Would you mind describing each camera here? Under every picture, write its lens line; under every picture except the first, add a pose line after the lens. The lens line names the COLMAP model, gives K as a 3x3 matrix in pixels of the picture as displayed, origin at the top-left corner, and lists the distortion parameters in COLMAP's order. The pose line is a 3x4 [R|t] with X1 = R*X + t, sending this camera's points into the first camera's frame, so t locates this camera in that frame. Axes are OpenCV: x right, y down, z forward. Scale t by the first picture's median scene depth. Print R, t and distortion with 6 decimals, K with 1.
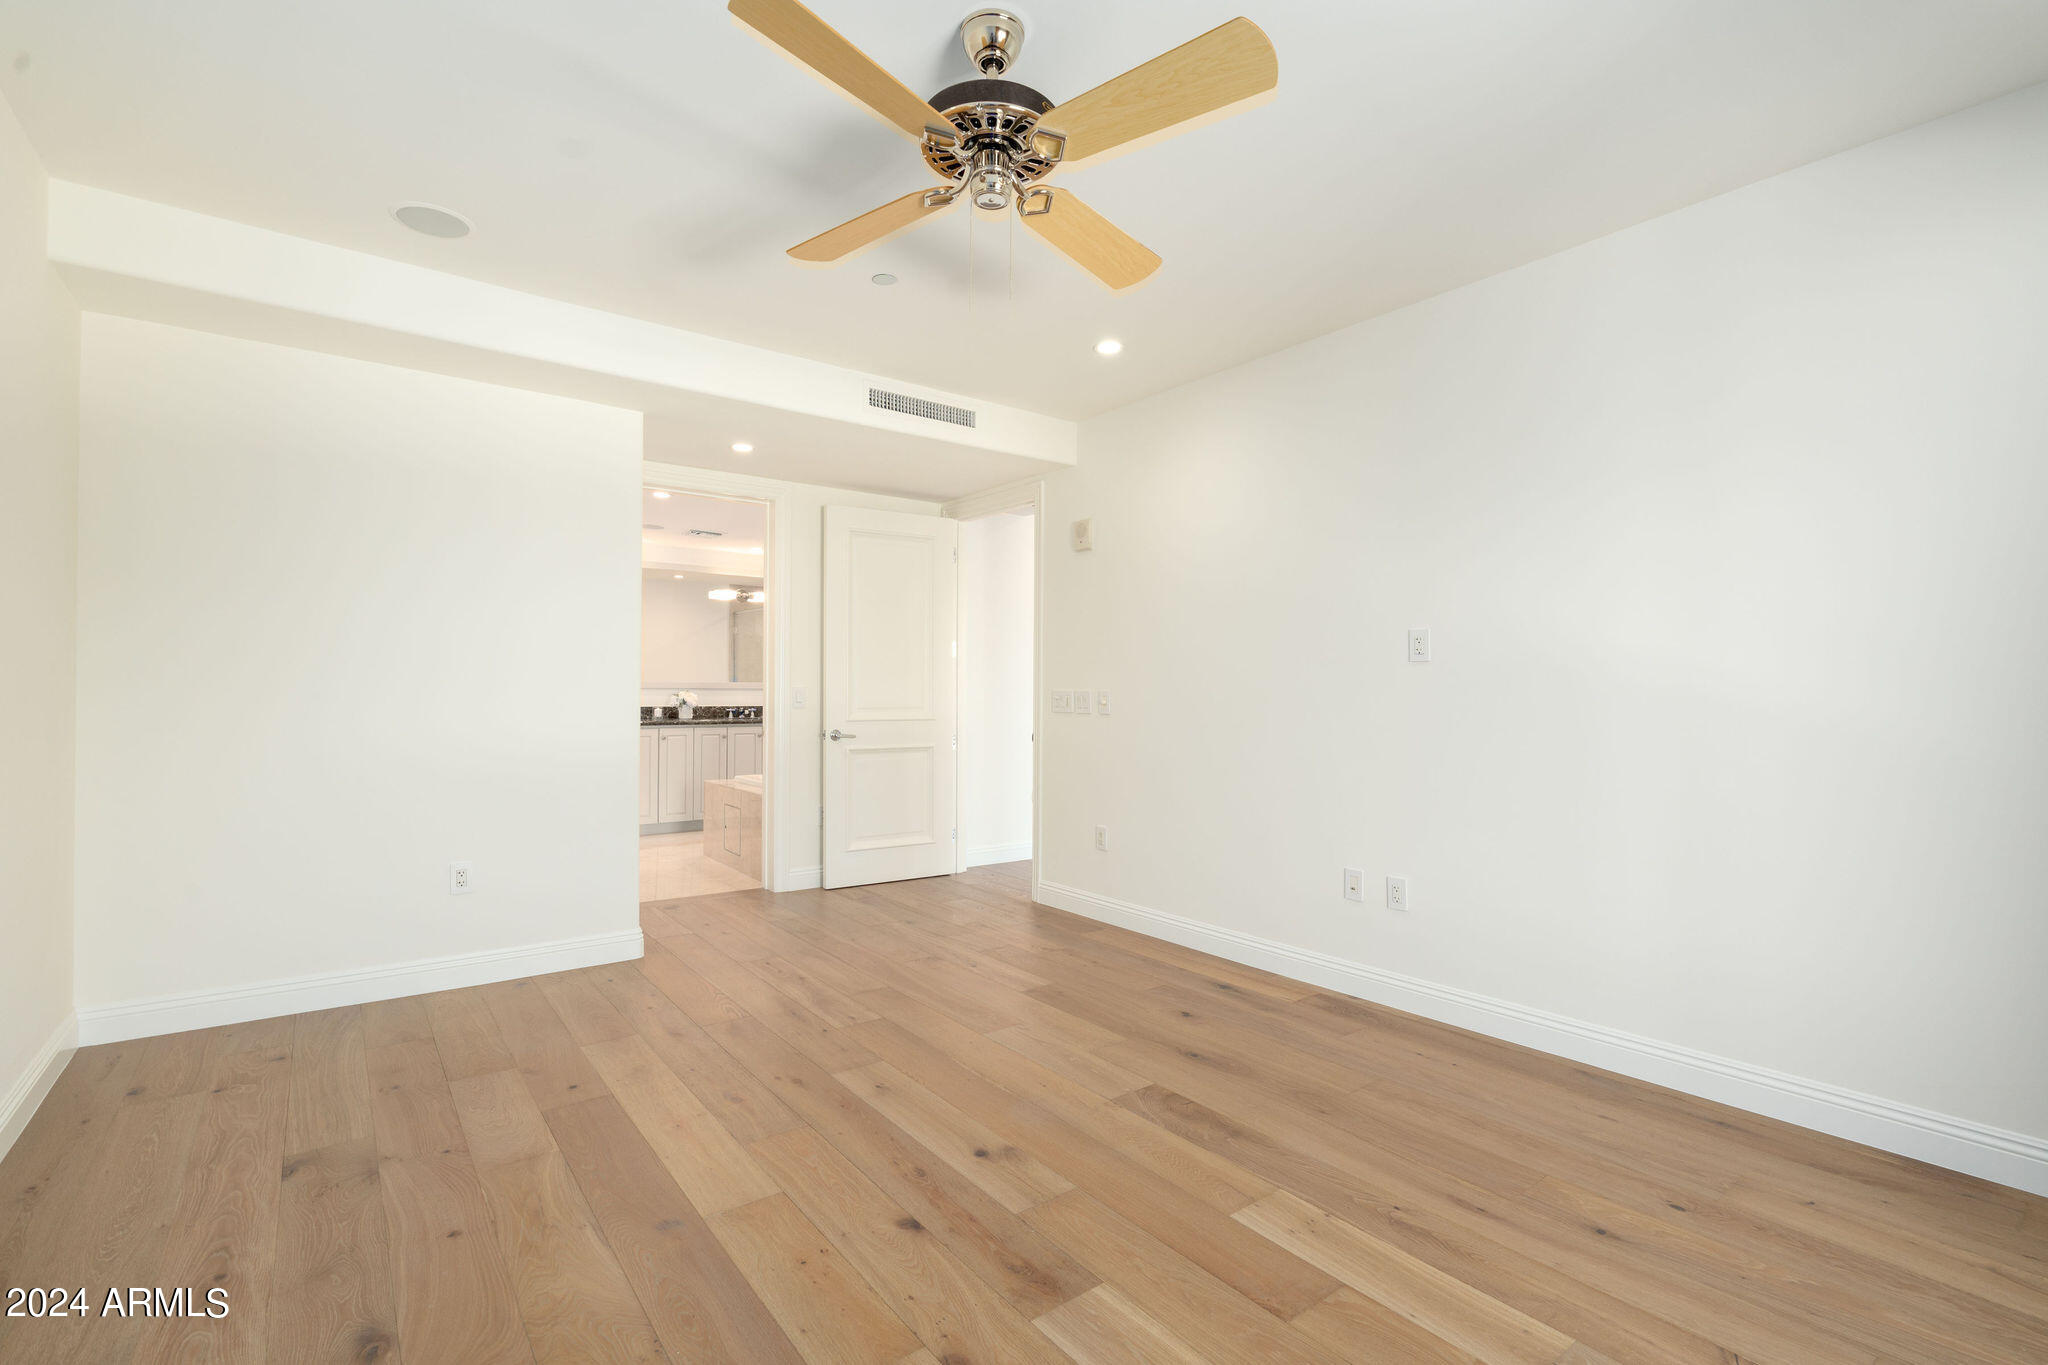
lens RADIAL K [[935.9, 0, 1019.3], [0, 935.9, 686.8], [0, 0, 1]] dist [-0.005959, 0.003613]
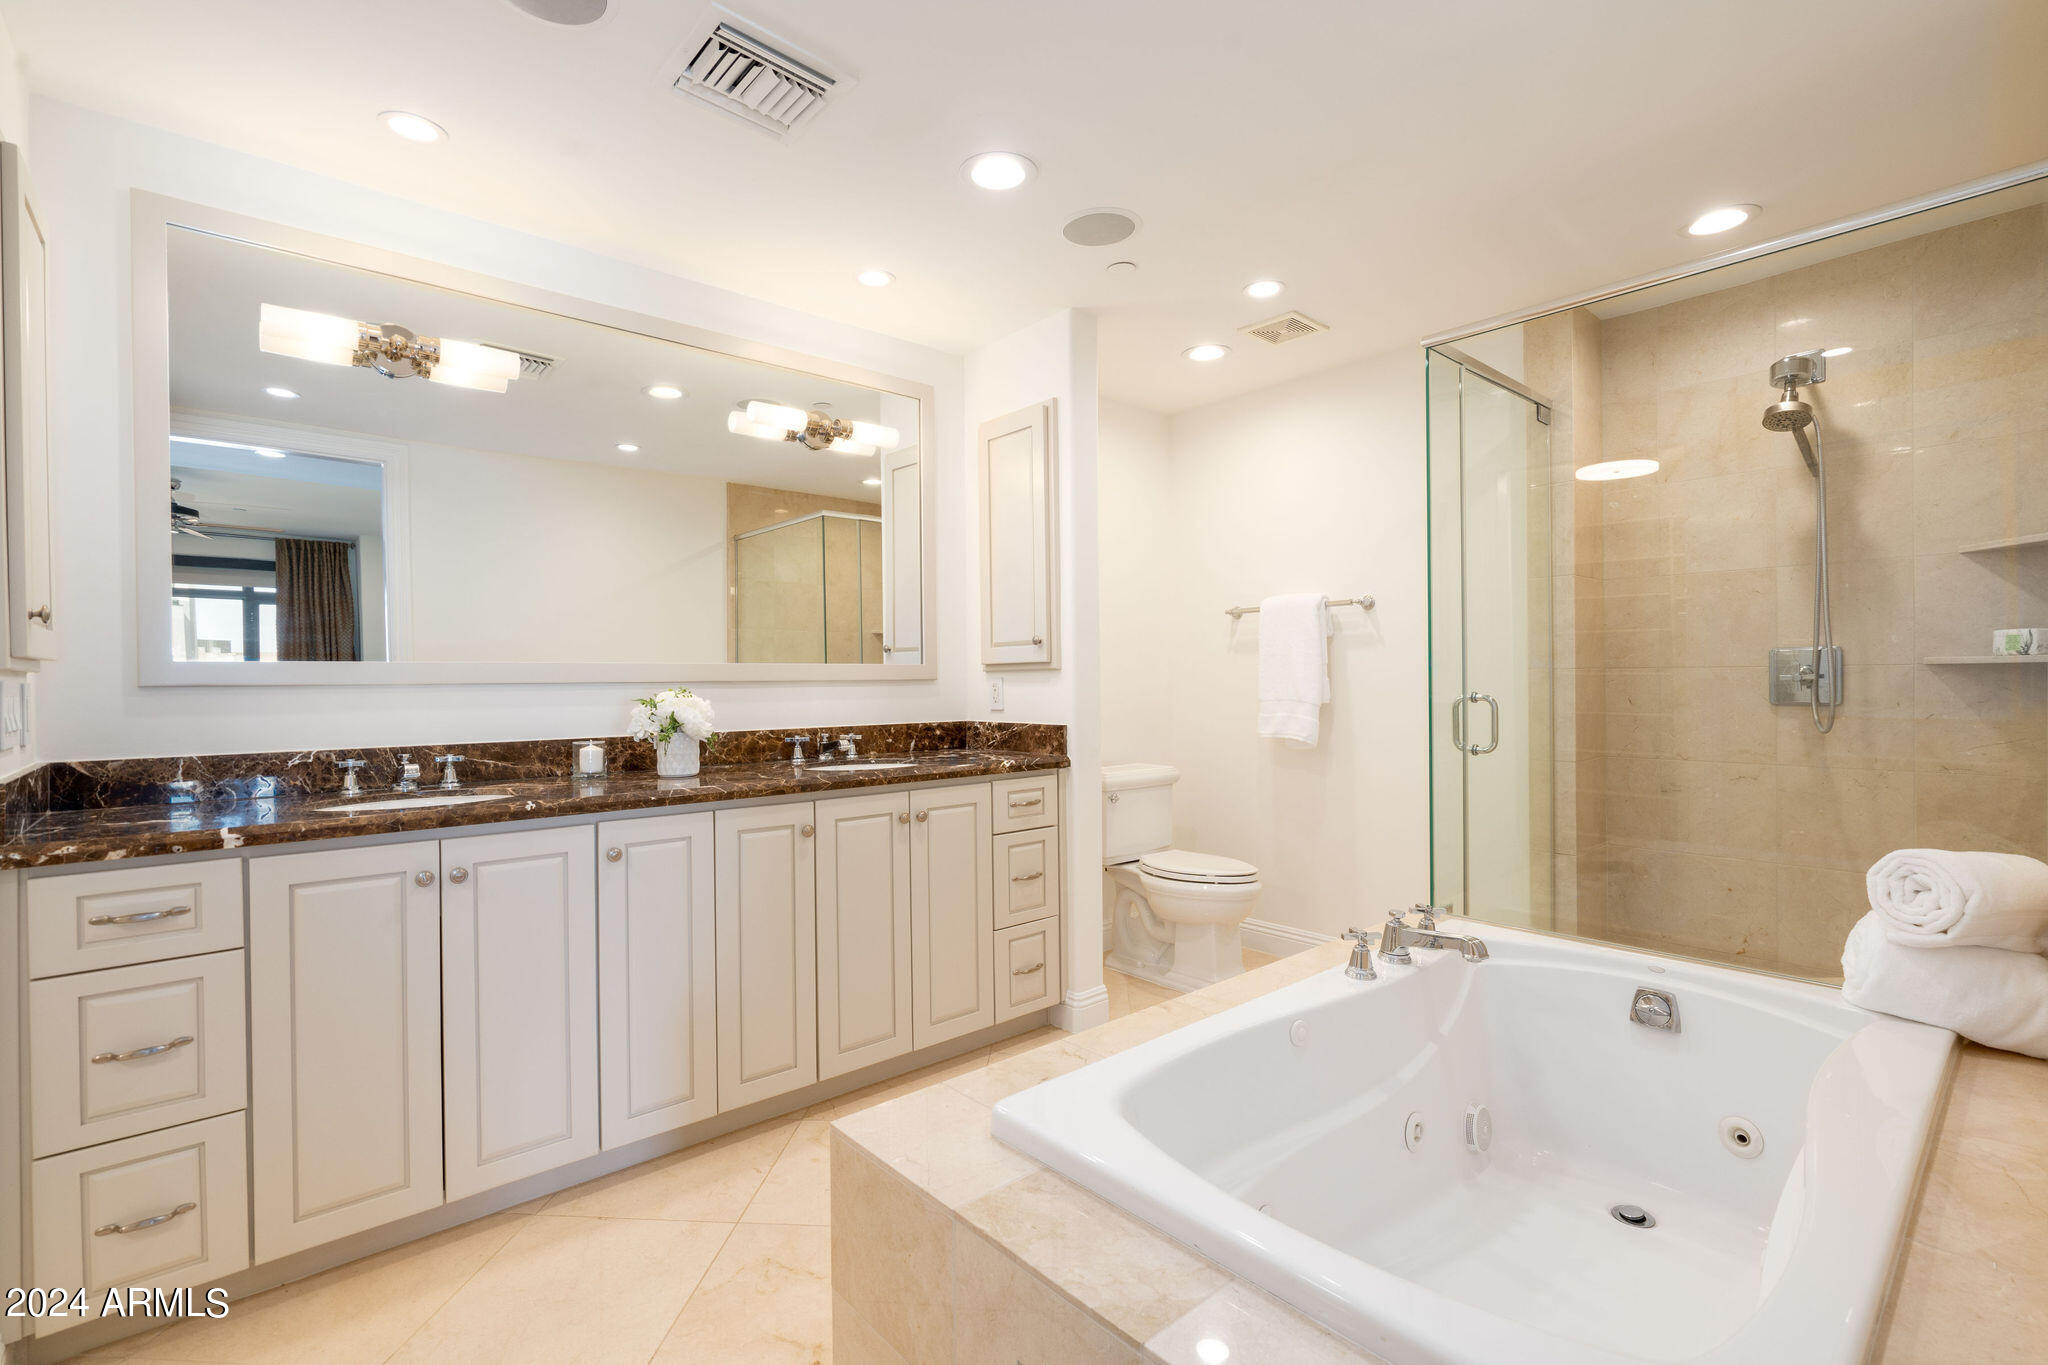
lens RADIAL K [[935.9, 0, 1025.1], [0, 935.9, 684.5], [0, 0, 1]] dist [-0.005959, 0.003613]
pose [[0.997789, -0.012588, 0.065264, -0.258884], [0.011939, 0.999875, 0.010320, 0.000788], [-0.065385, -0.009518, 0.997815, 0.671750]]
